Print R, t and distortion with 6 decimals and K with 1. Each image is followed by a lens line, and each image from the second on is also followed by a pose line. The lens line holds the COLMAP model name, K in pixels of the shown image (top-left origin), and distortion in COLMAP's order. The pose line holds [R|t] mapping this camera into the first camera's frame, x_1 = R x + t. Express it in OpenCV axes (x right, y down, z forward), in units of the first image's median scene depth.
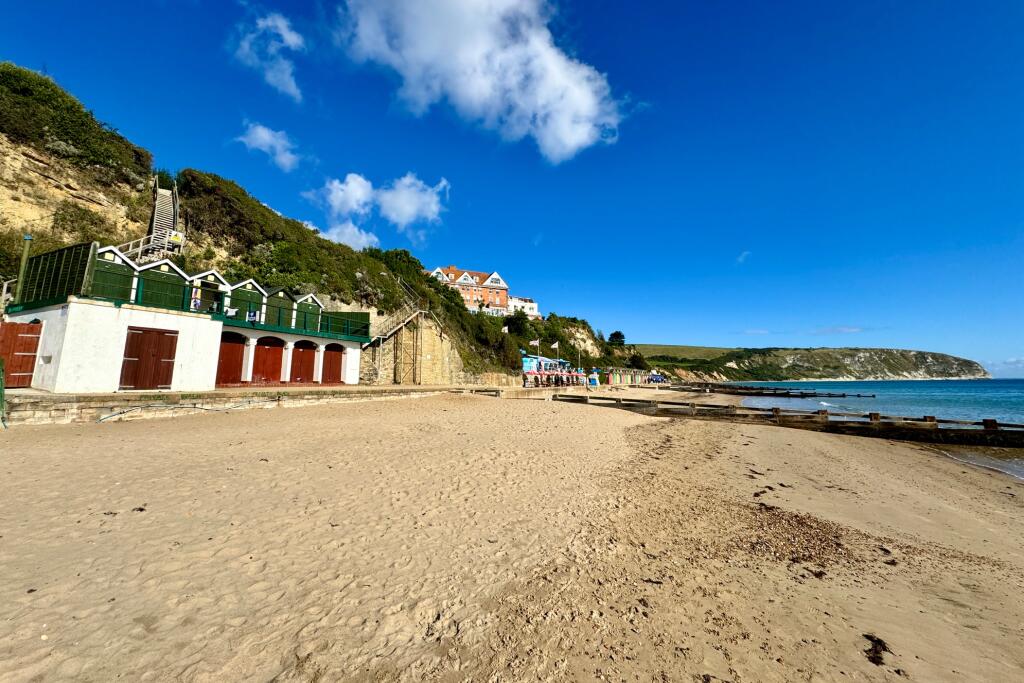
lens RADIAL K [[414.9, 0, 510.6], [0, 414.9, 305.6], [0, 0, 1]] dist [-0.002002, -0.000007]
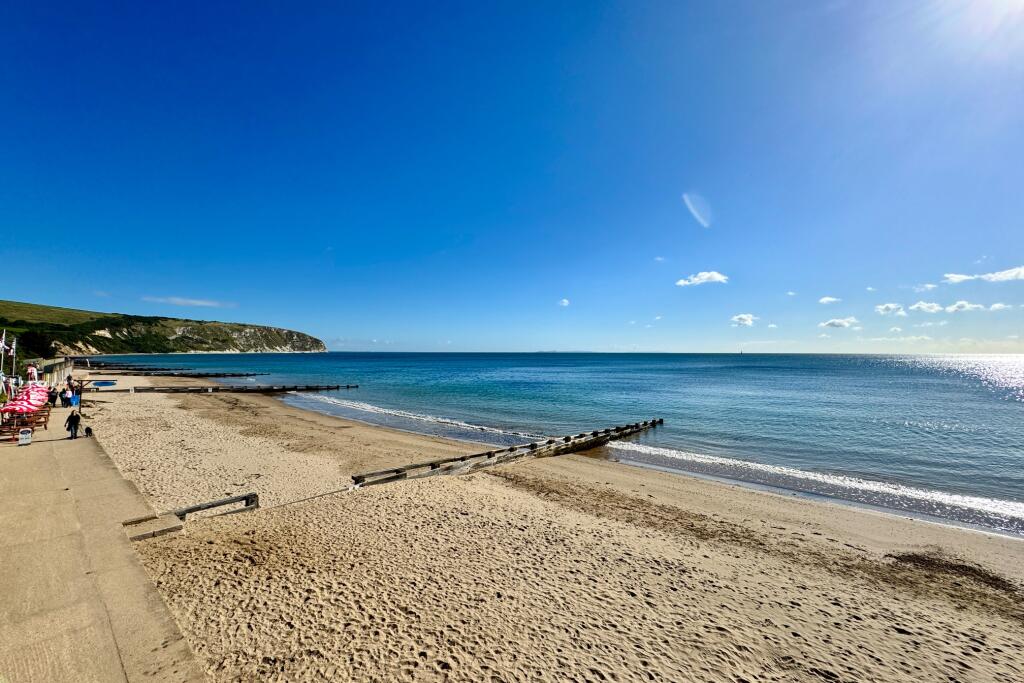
lens RADIAL K [[407.7, 0, 511.2], [0, 407.7, 342.5], [0, 0, 1]] dist [-0.002697, -0.000041]
pose [[0.278669, 0.030861, 0.959891, -0.551780], [-0.180819, 0.983295, 0.020881, -0.062878], [-0.943212, -0.179385, 0.279594, 0.765810]]
